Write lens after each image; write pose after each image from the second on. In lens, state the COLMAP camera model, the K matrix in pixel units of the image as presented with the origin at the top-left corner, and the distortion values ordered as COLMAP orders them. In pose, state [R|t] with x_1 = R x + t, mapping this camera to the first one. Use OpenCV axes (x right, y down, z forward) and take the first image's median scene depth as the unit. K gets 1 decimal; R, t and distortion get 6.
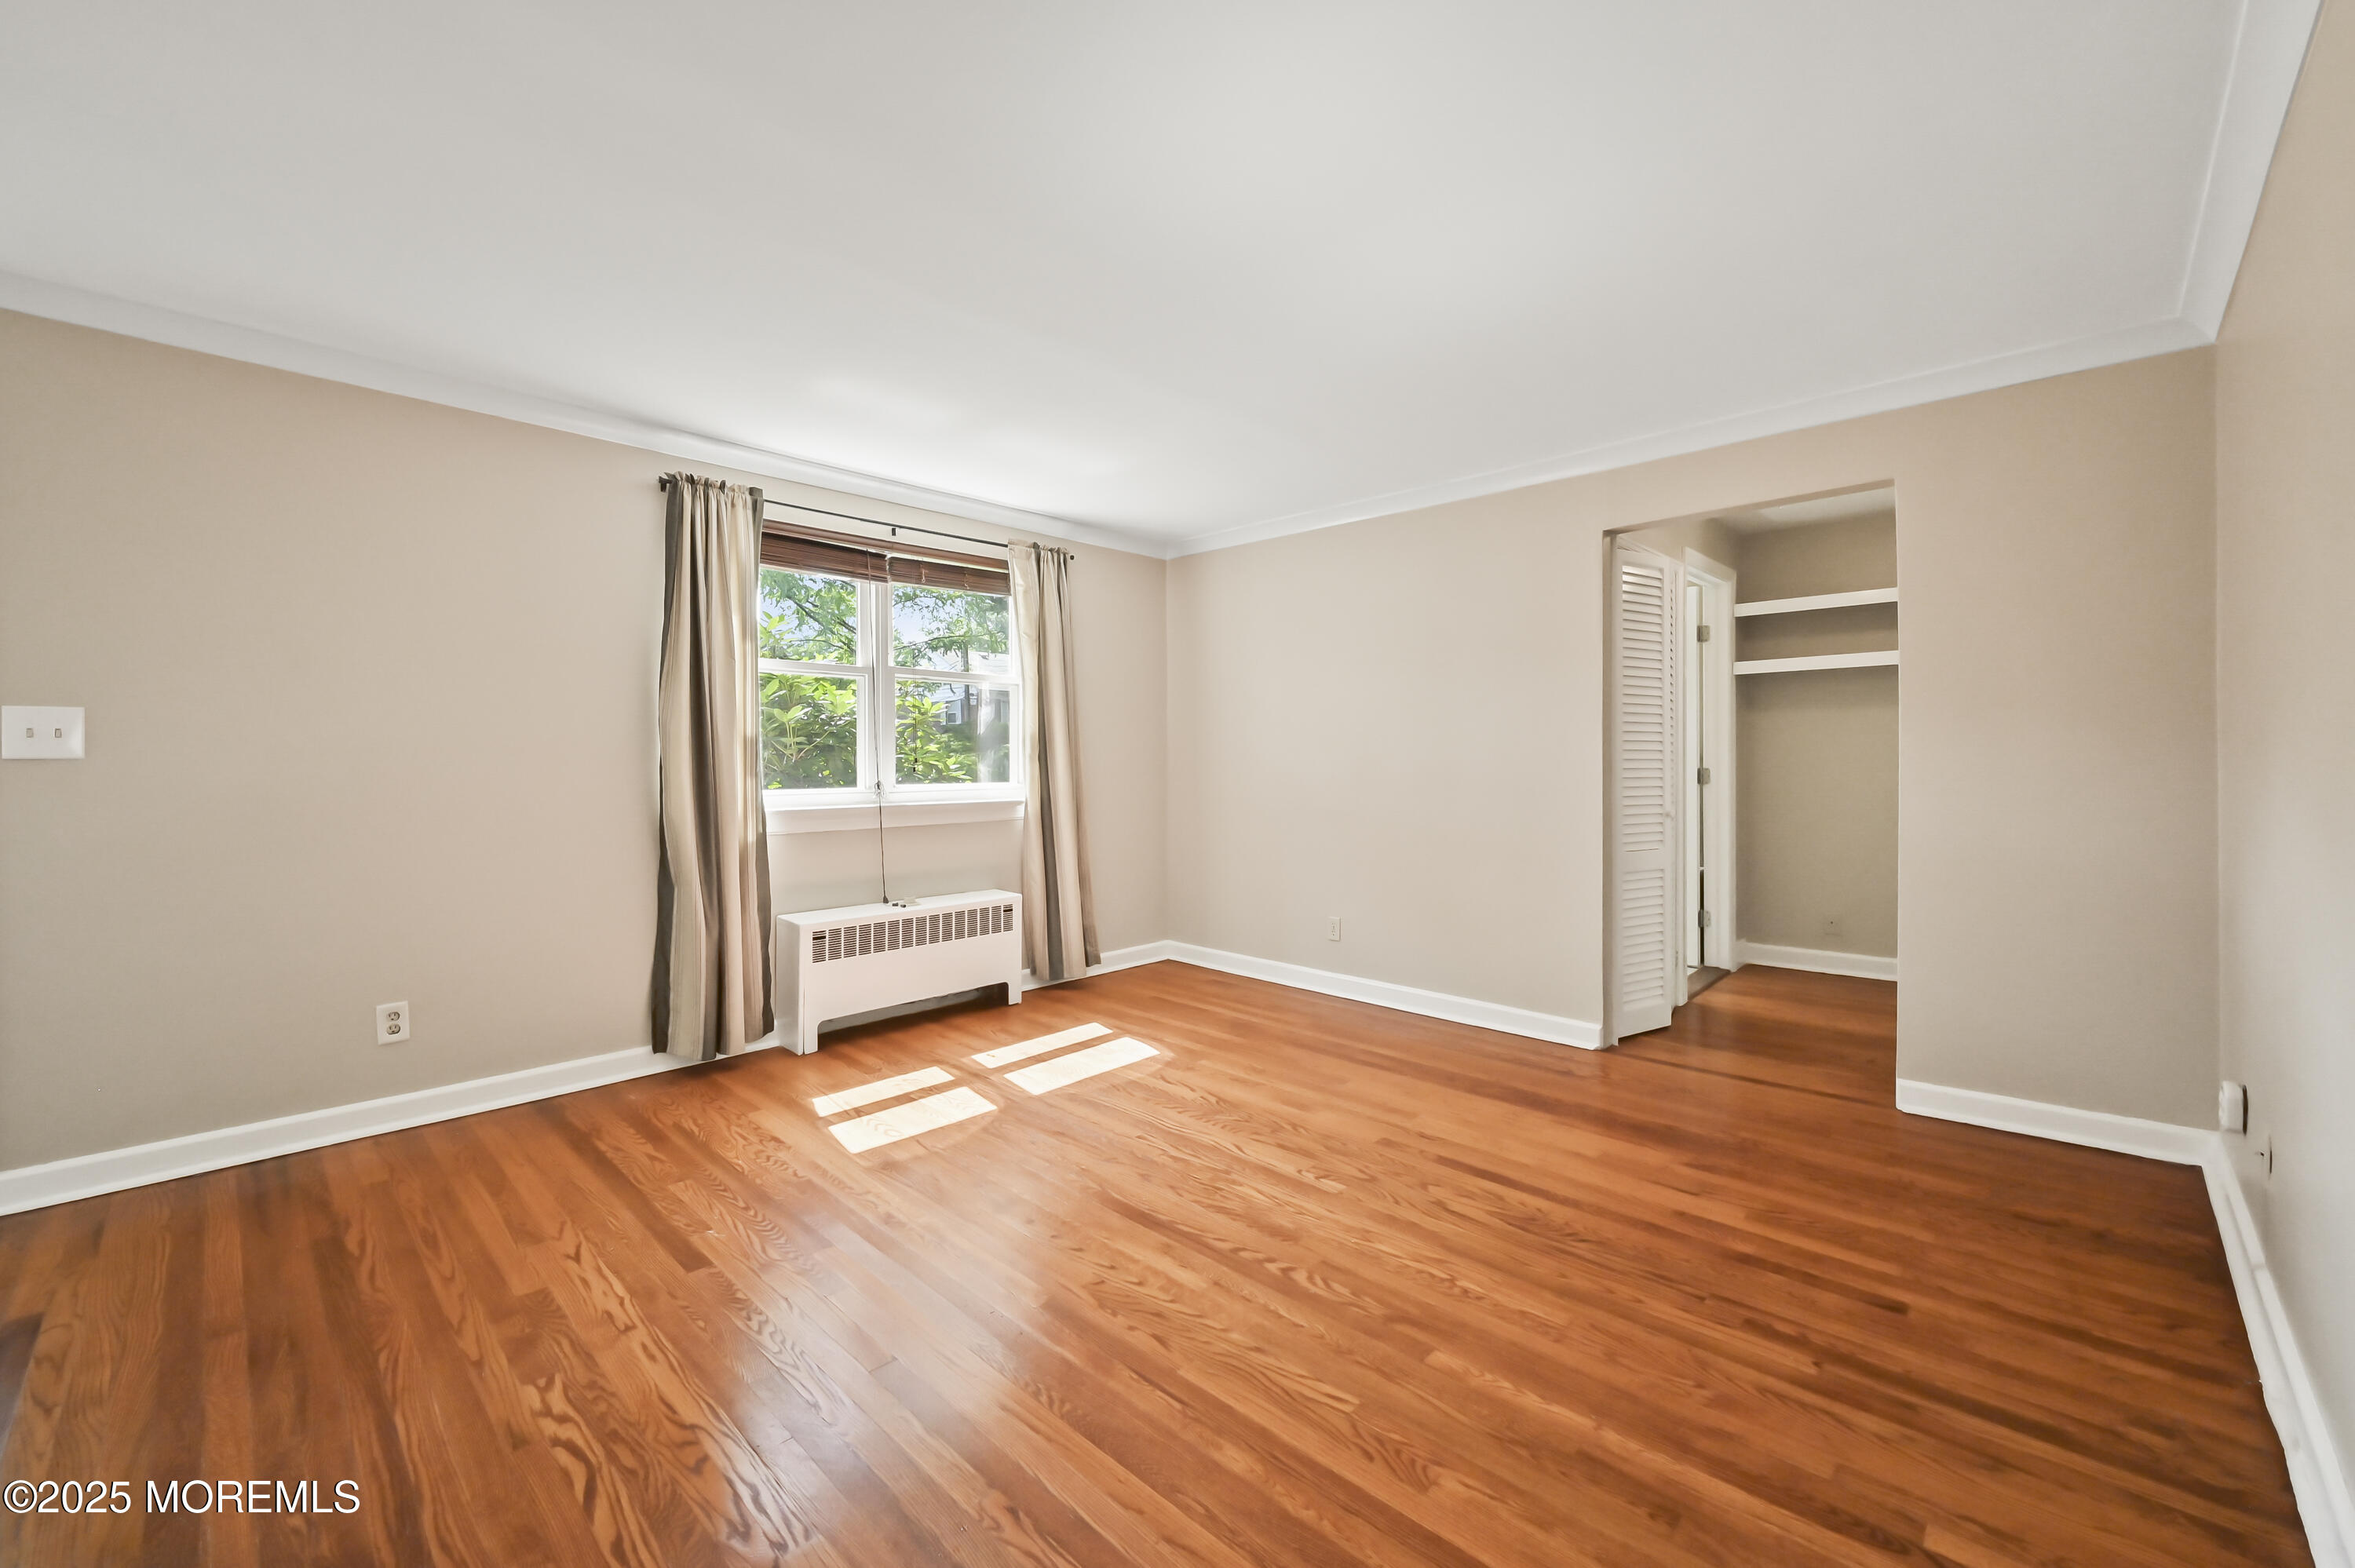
lens RADIAL K [[940.3, 0, 1193.7], [0, 940.3, 776.6], [0, 0, 1]] dist [-0.006199, -0.000217]
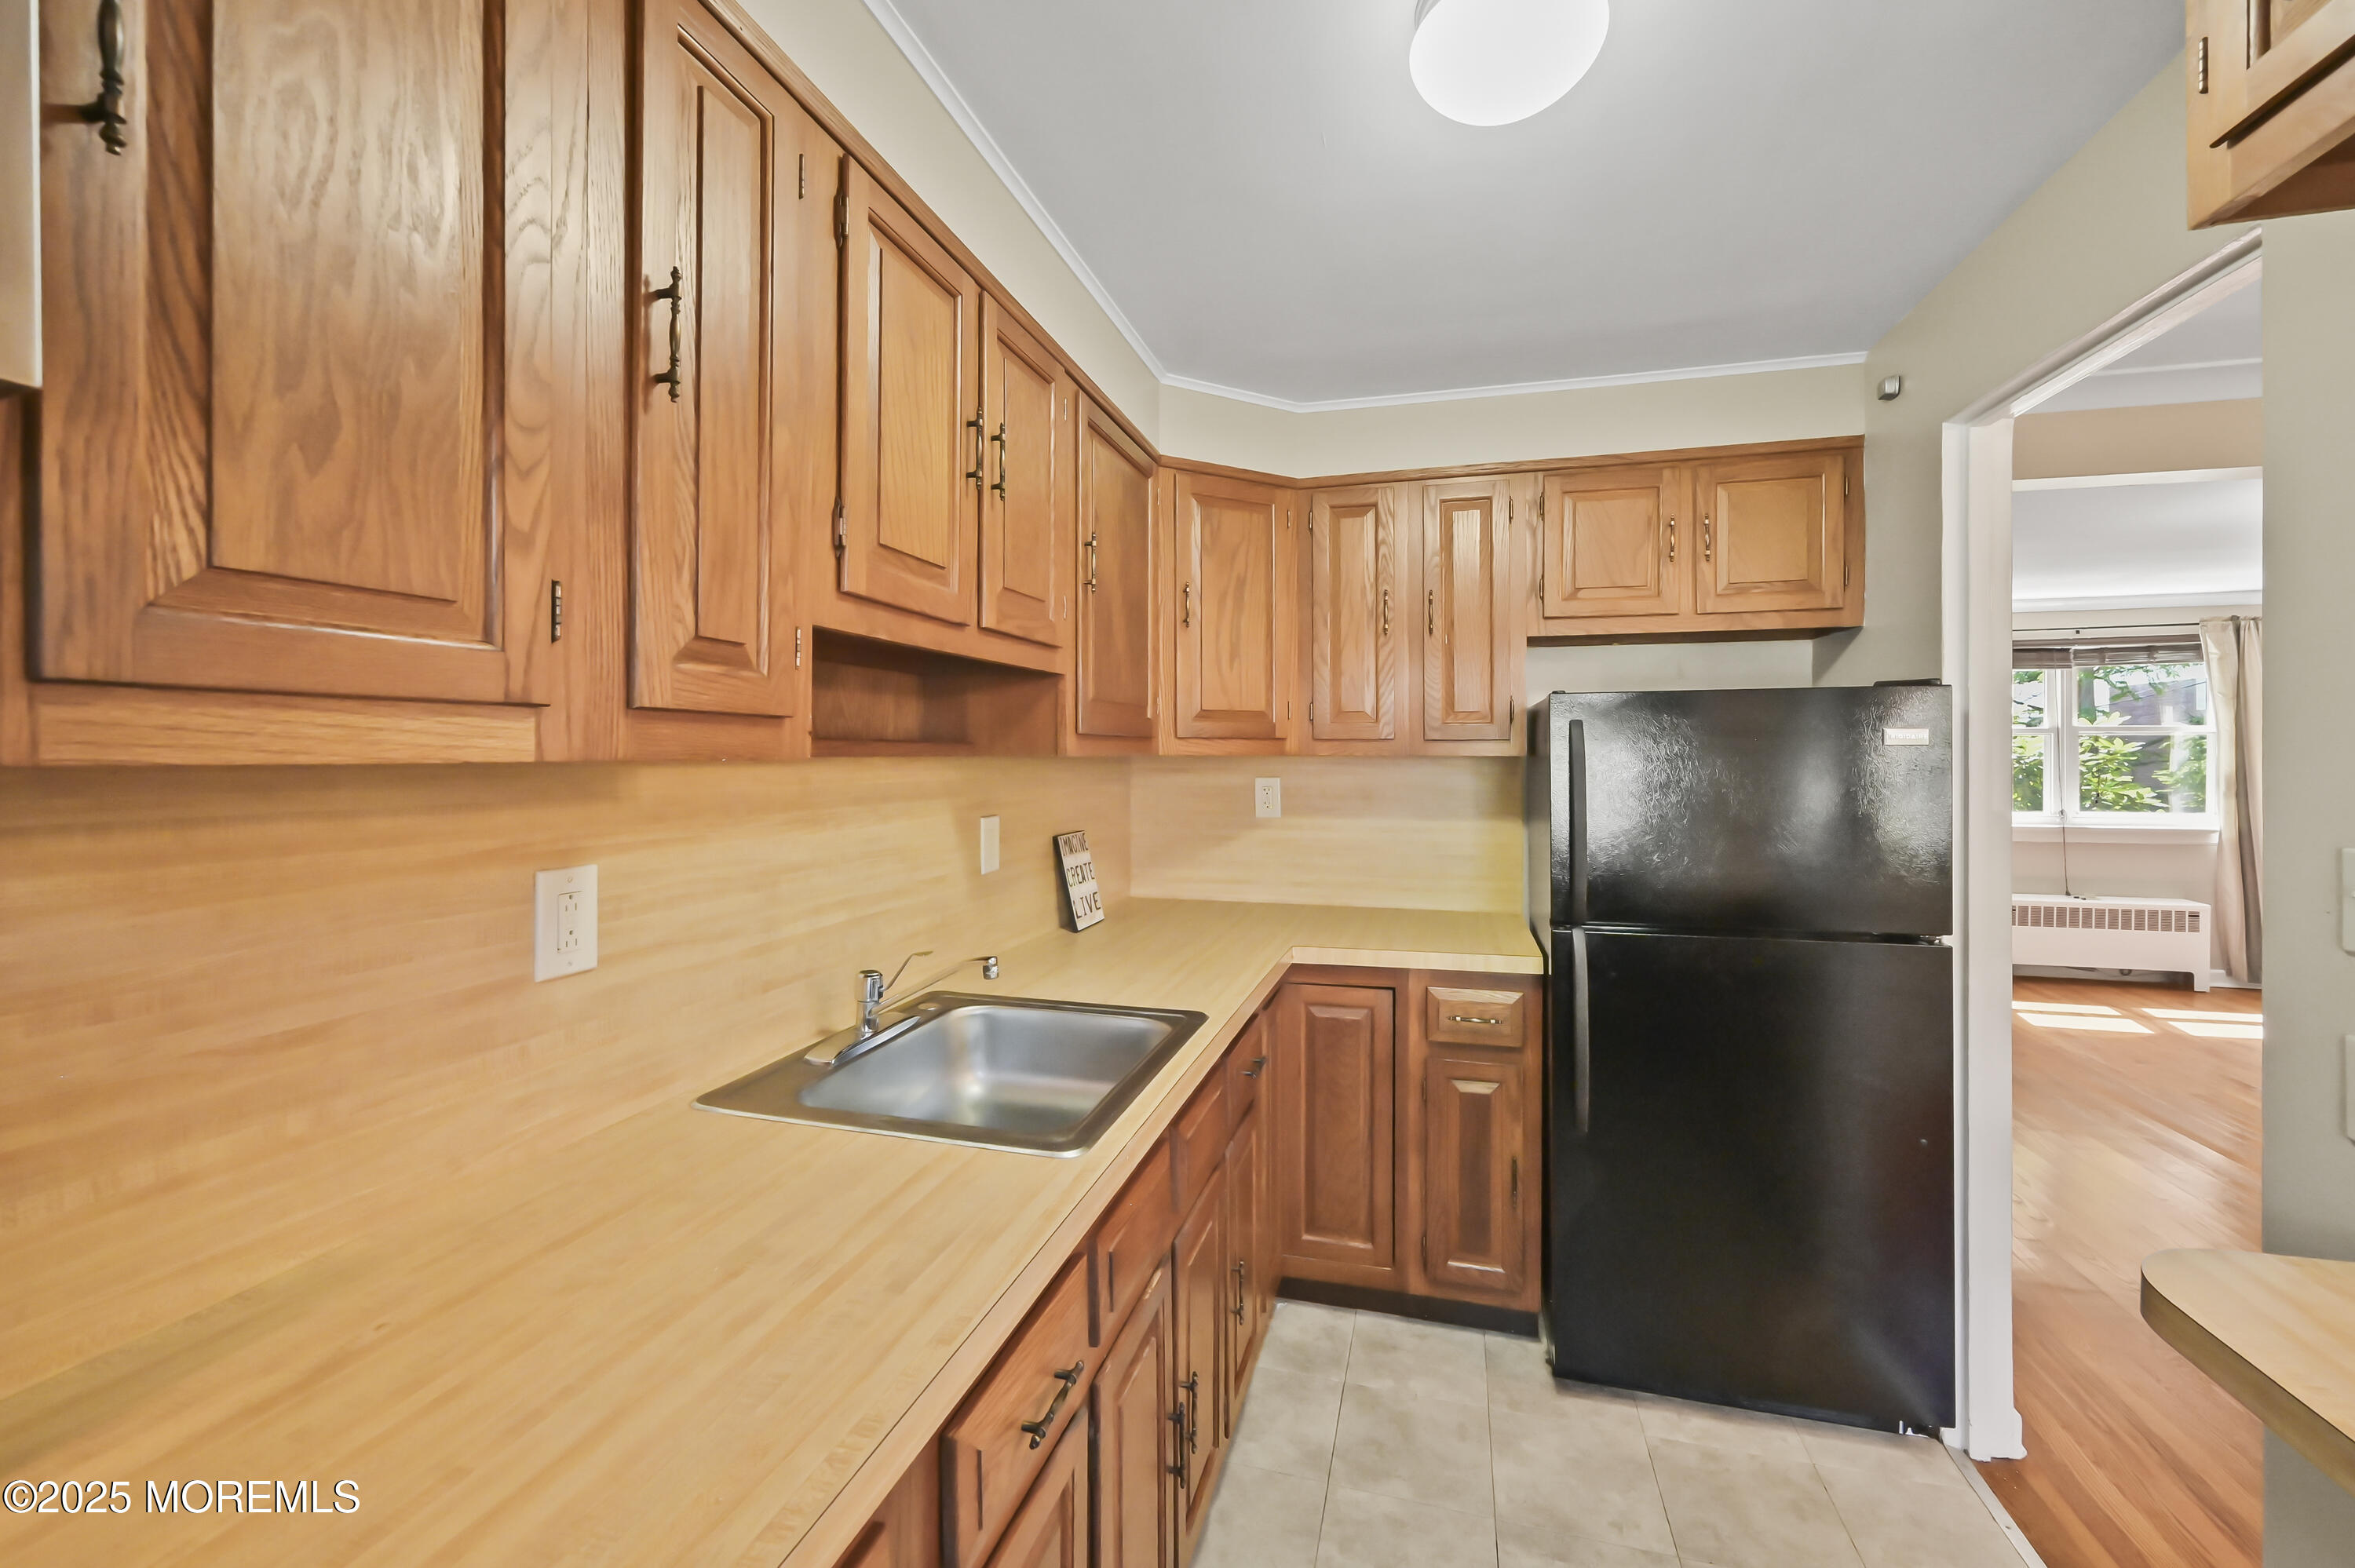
lens RADIAL K [[940.3, 0, 1171.4], [0, 940.3, 753.6], [0, 0, 1]] dist [-0.006199, -0.000217]
pose [[0.449546, -0.000123, -0.893257, 0.380804], [-0.017532, 0.999806, -0.008961, -0.050293], [0.893085, 0.019689, 0.449457, -0.994355]]
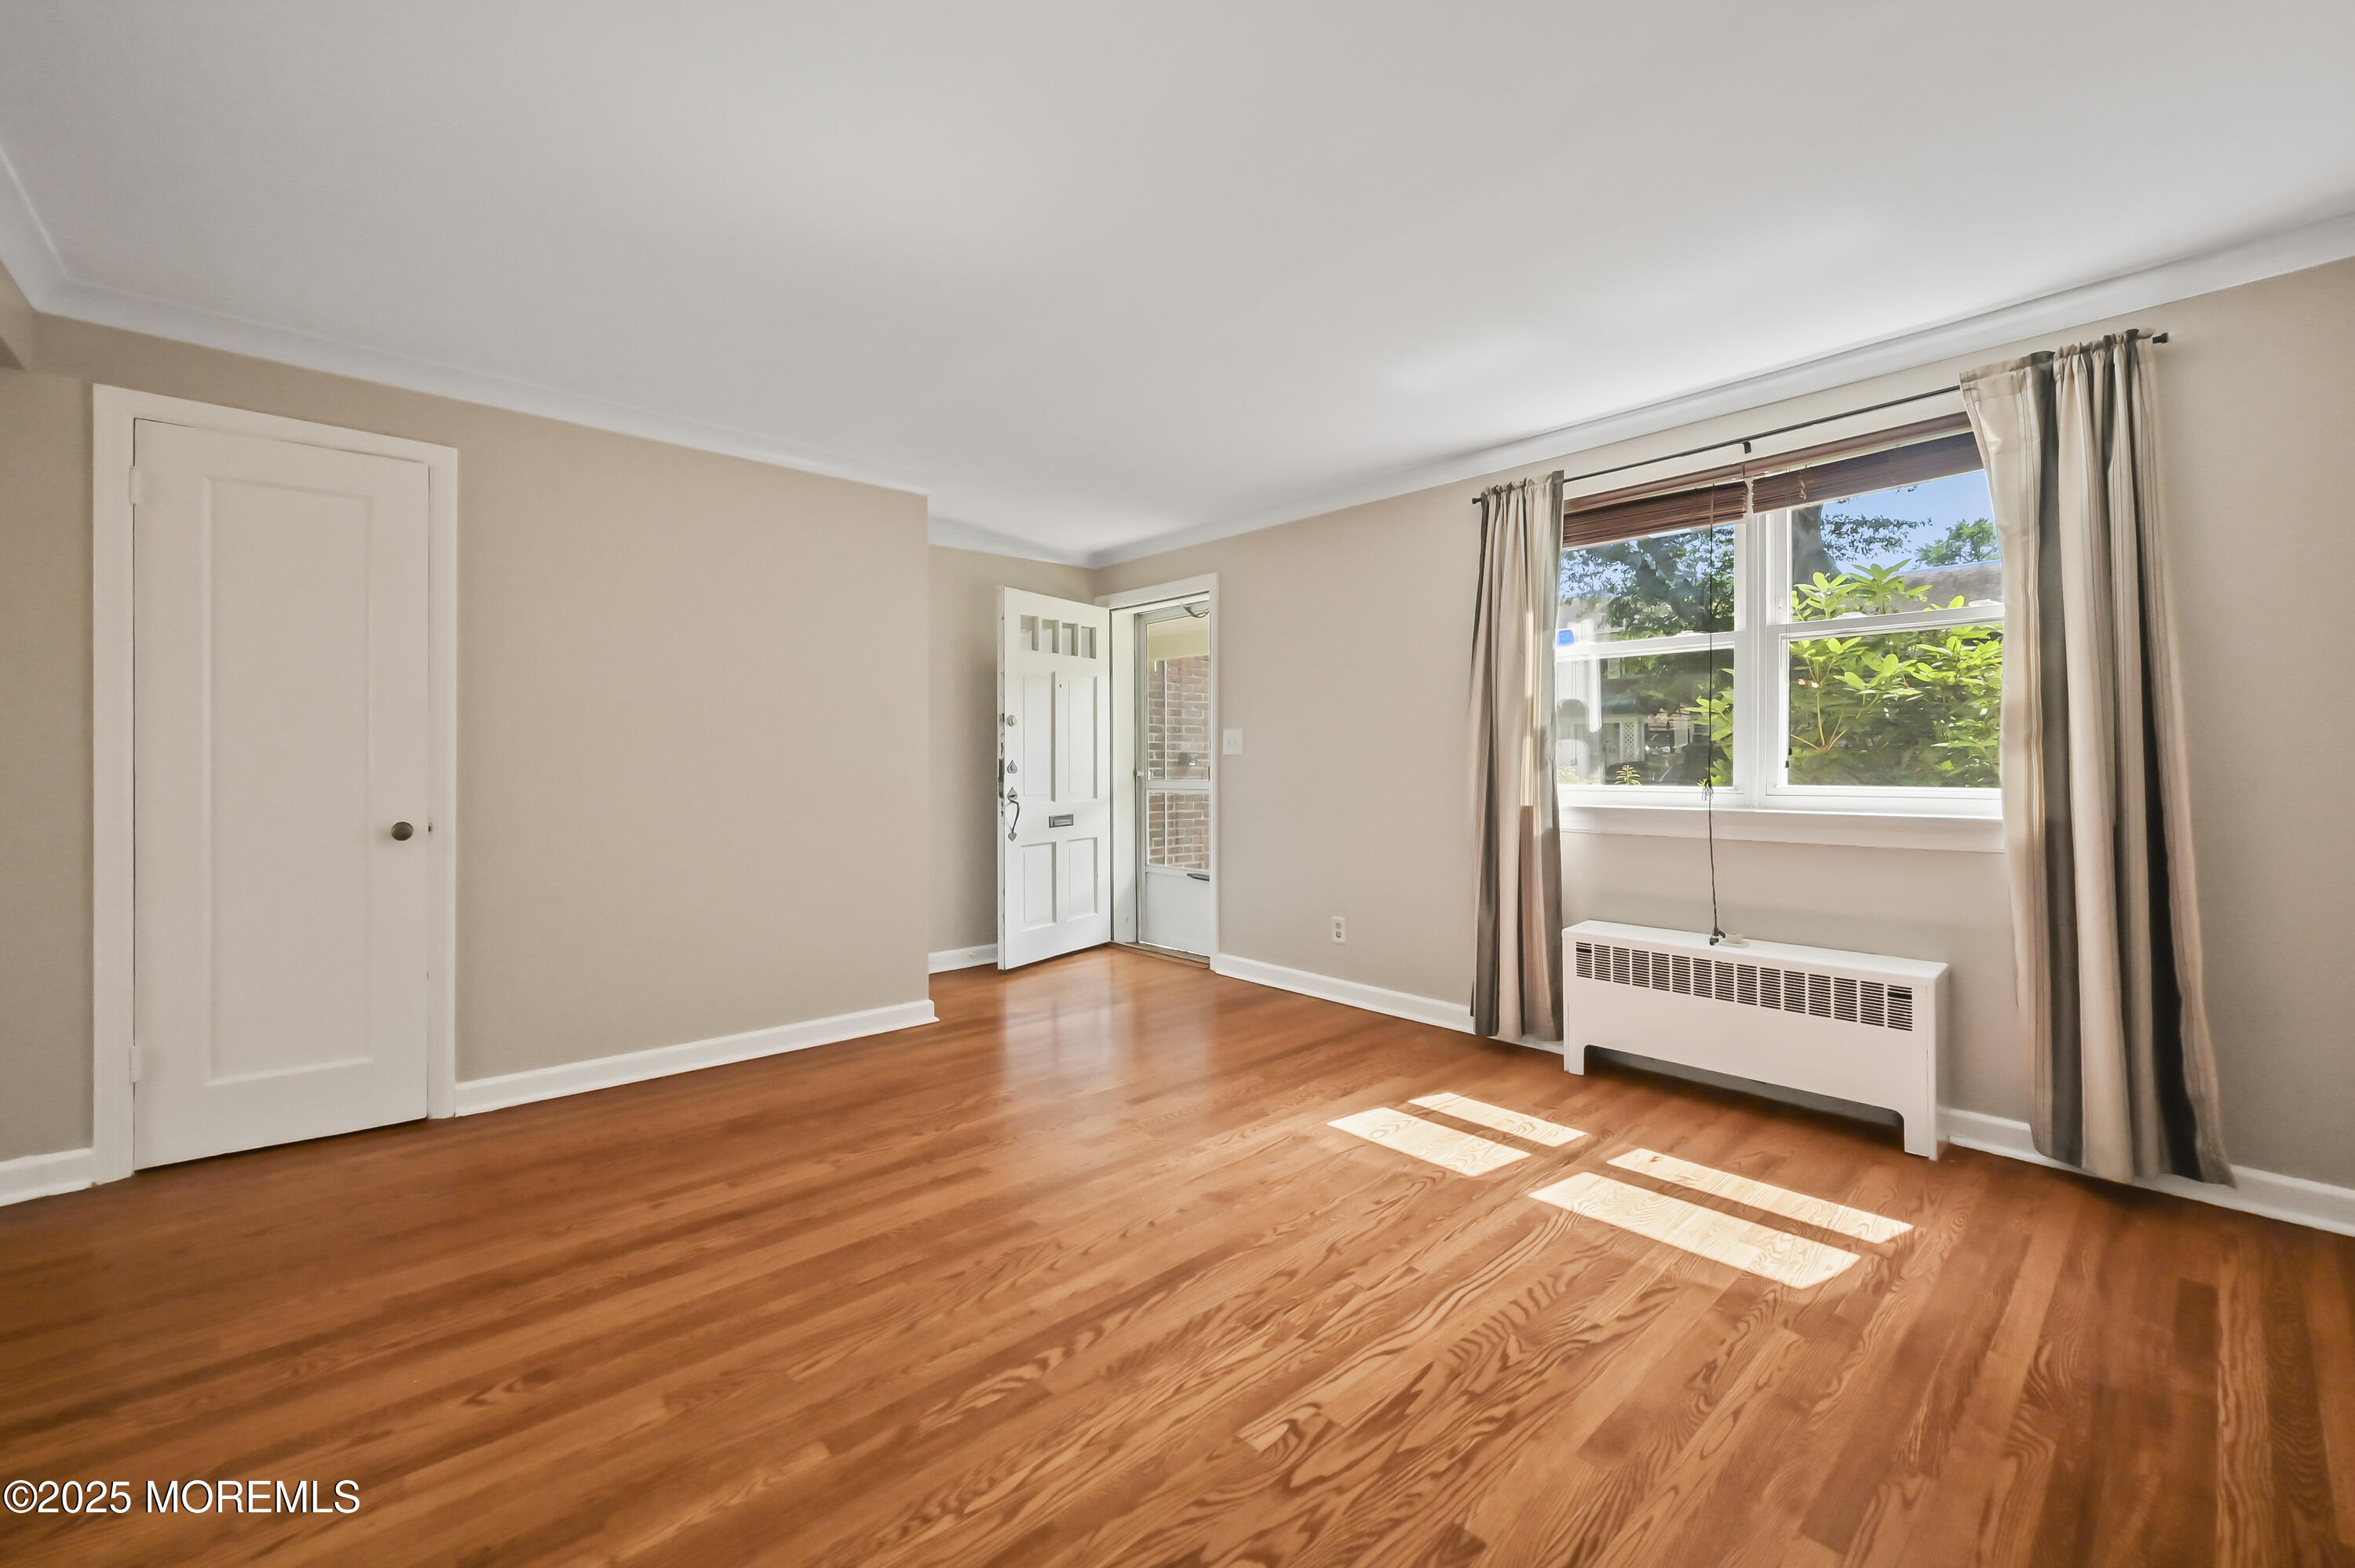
lens RADIAL K [[940.3, 0, 1170.4], [0, 940.3, 769.6], [0, 0, 1]] dist [-0.006199, -0.000217]
pose [[-0.081976, 0.010948, -0.996574, 0.559229], [-0.013070, 0.999842, 0.012059, -0.006970], [0.996549, 0.014014, -0.081820, 0.719631]]
